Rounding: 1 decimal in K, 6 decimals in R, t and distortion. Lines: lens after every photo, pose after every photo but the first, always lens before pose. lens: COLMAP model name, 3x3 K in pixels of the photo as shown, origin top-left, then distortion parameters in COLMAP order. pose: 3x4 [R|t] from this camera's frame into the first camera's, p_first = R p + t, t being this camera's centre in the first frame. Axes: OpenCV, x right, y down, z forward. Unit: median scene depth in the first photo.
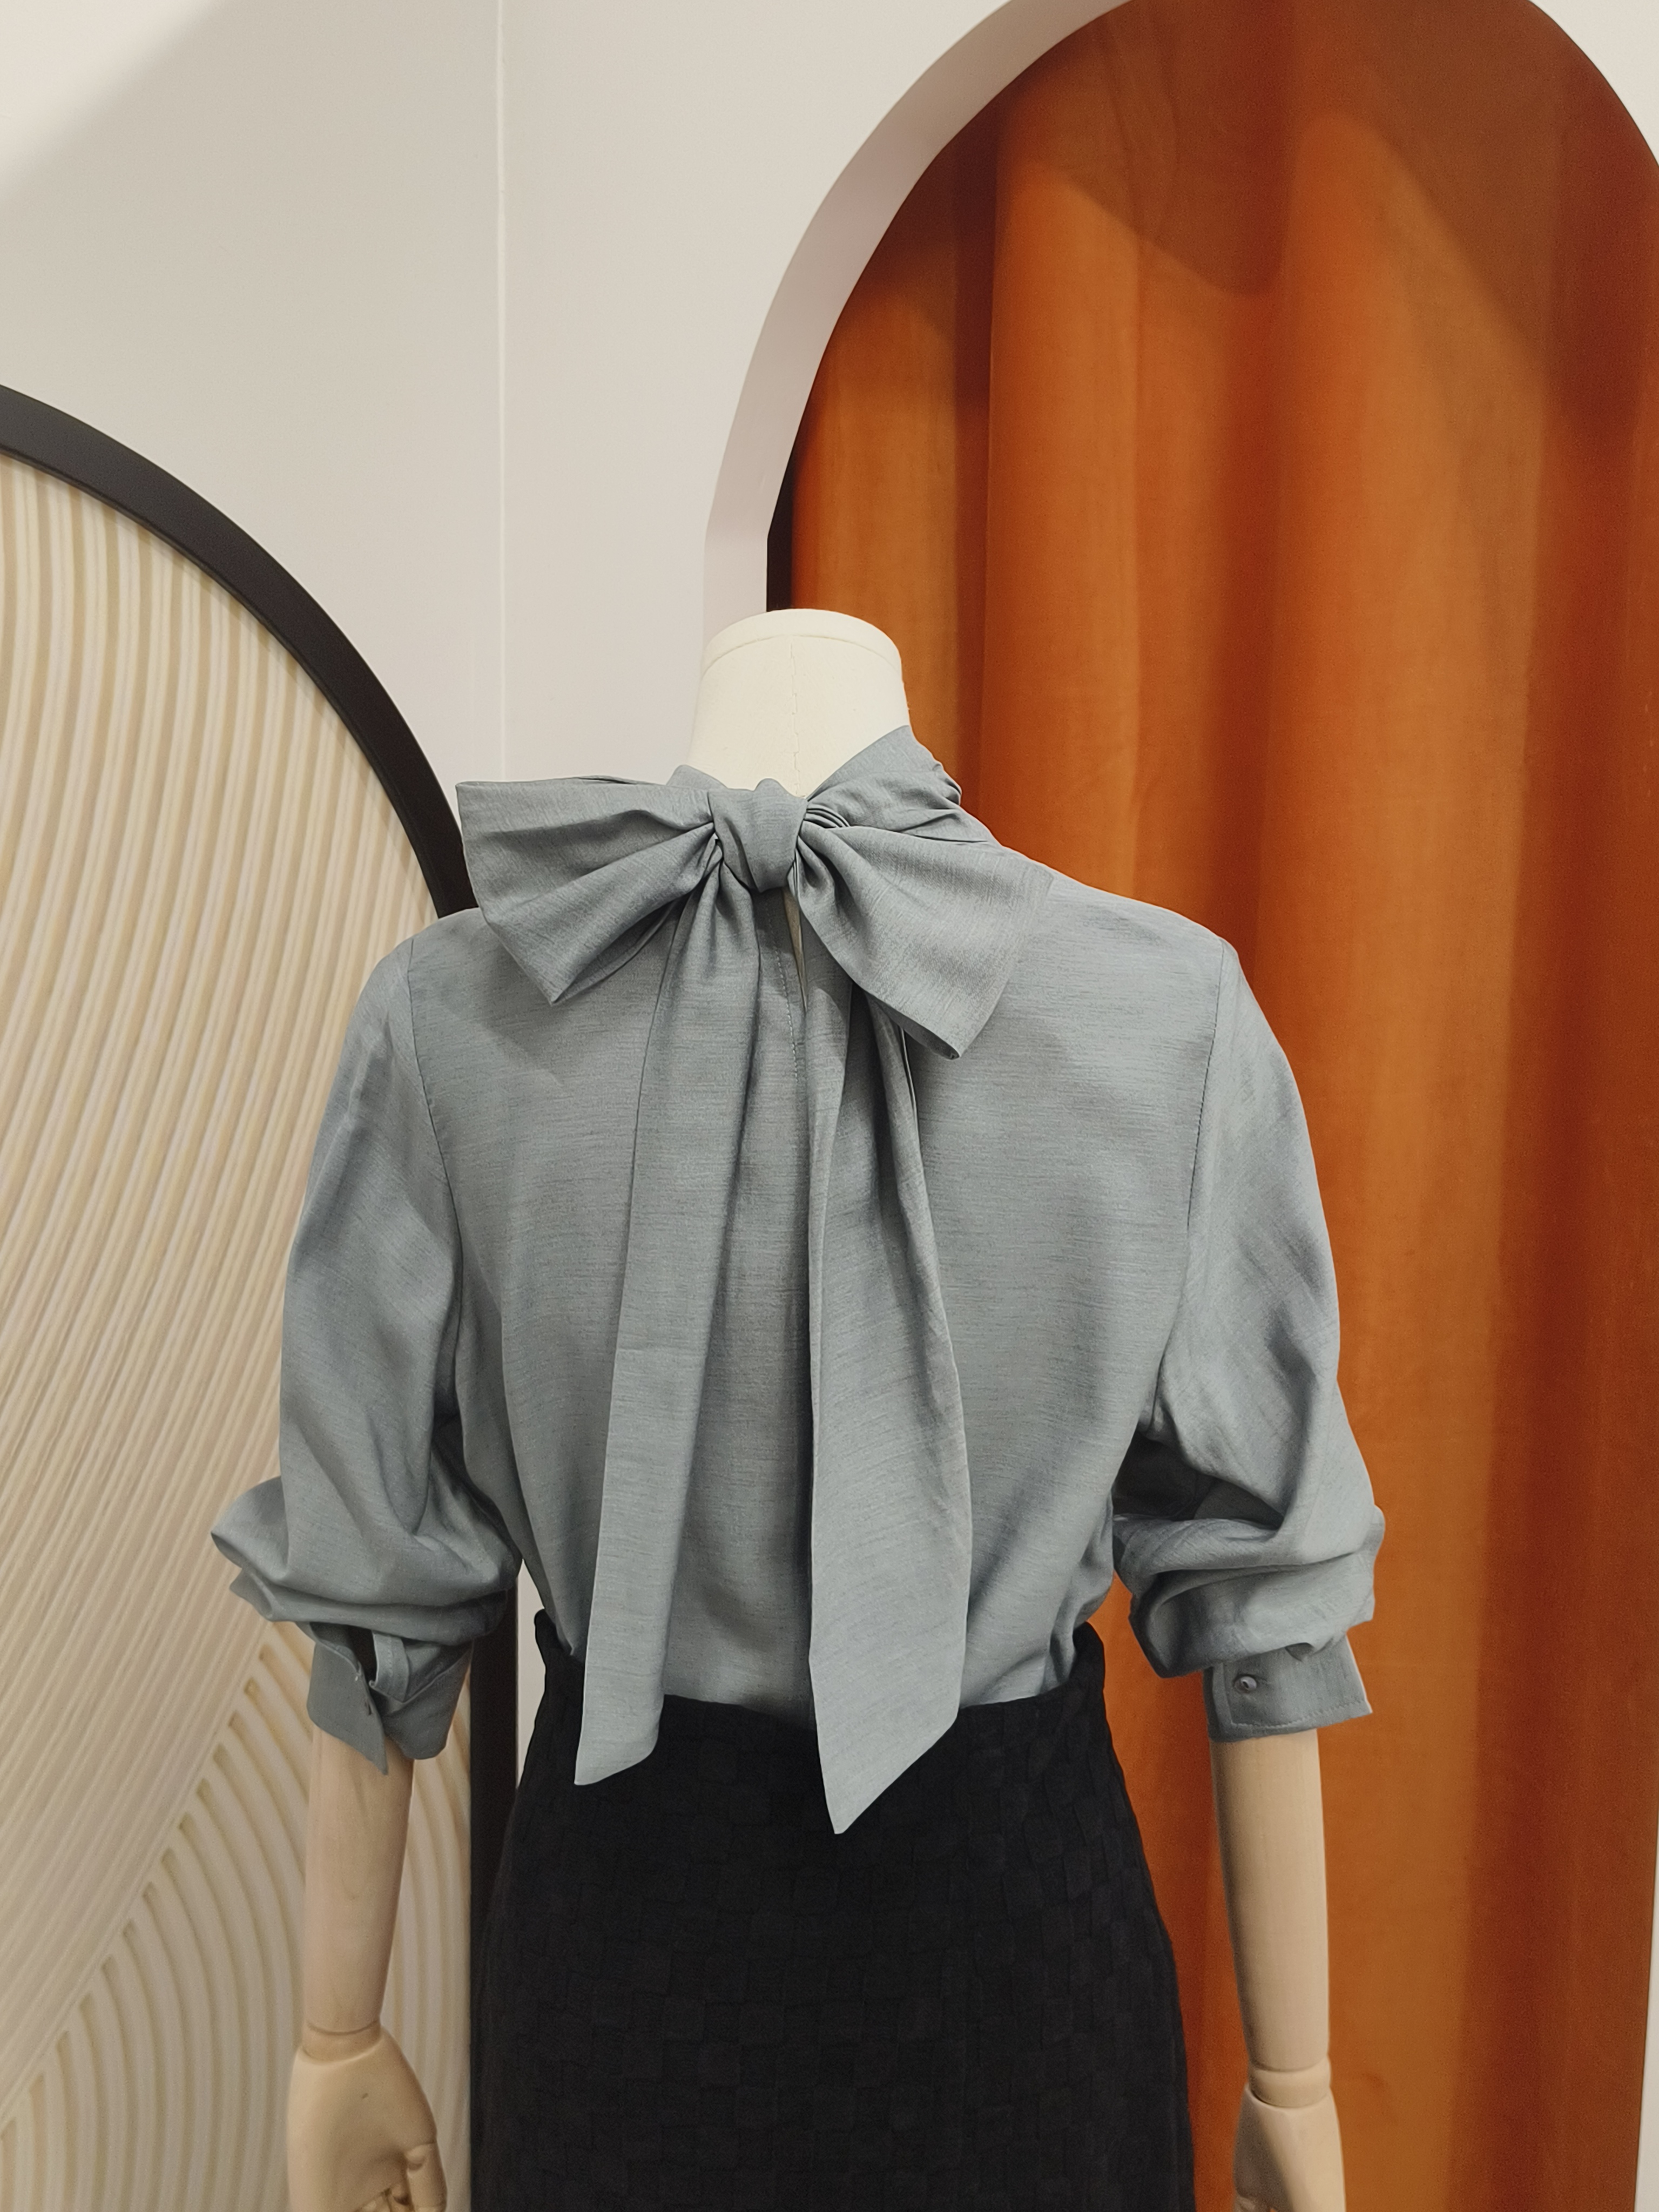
lens RADIAL K [[2278.4, 0, 842.7], [0, 2278.4, 1104.4], [0, 0, 1]] dist [0.051180, 0.000000]
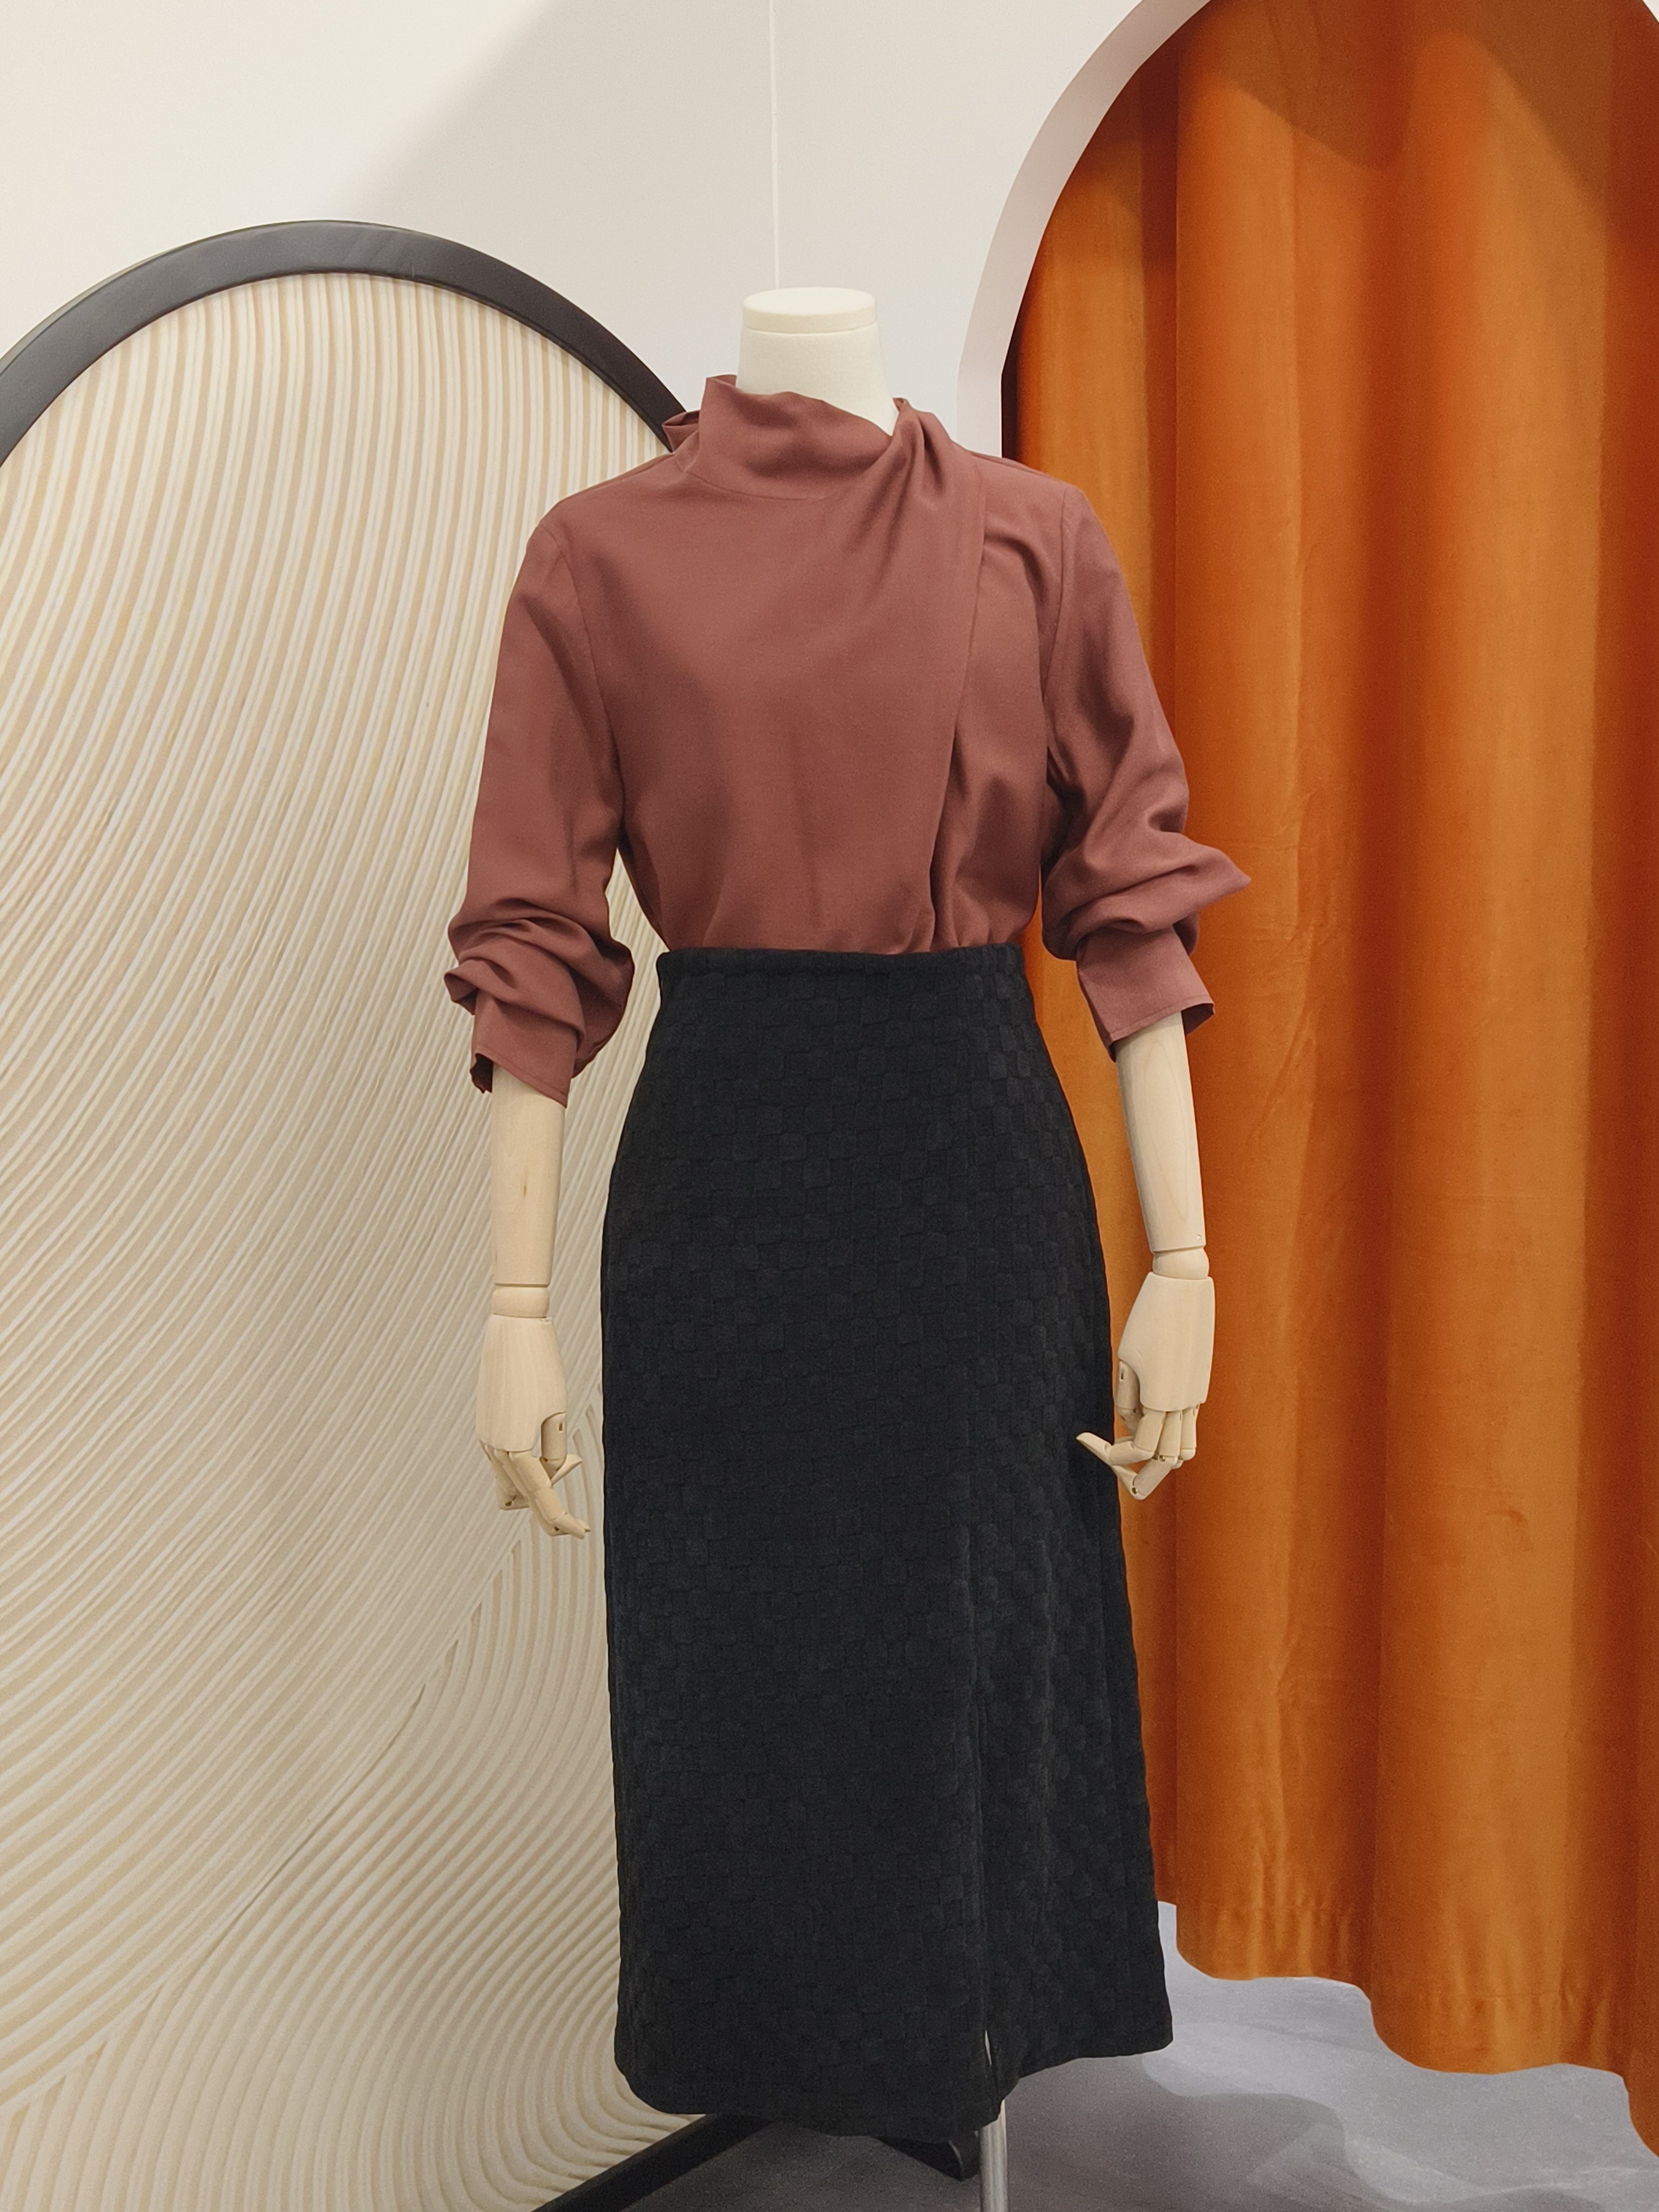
lens RADIAL K [[2448.9, 0, 855.3], [0, 2448.9, 1099.2], [0, 0, 1]] dist [0.049518, 0.000000]
pose [[0.999480, -0.032180, -0.002019, -0.149271], [0.032171, 0.999474, -0.004180, 0.192153], [0.002152, 0.004113, 0.999989, -0.450879]]
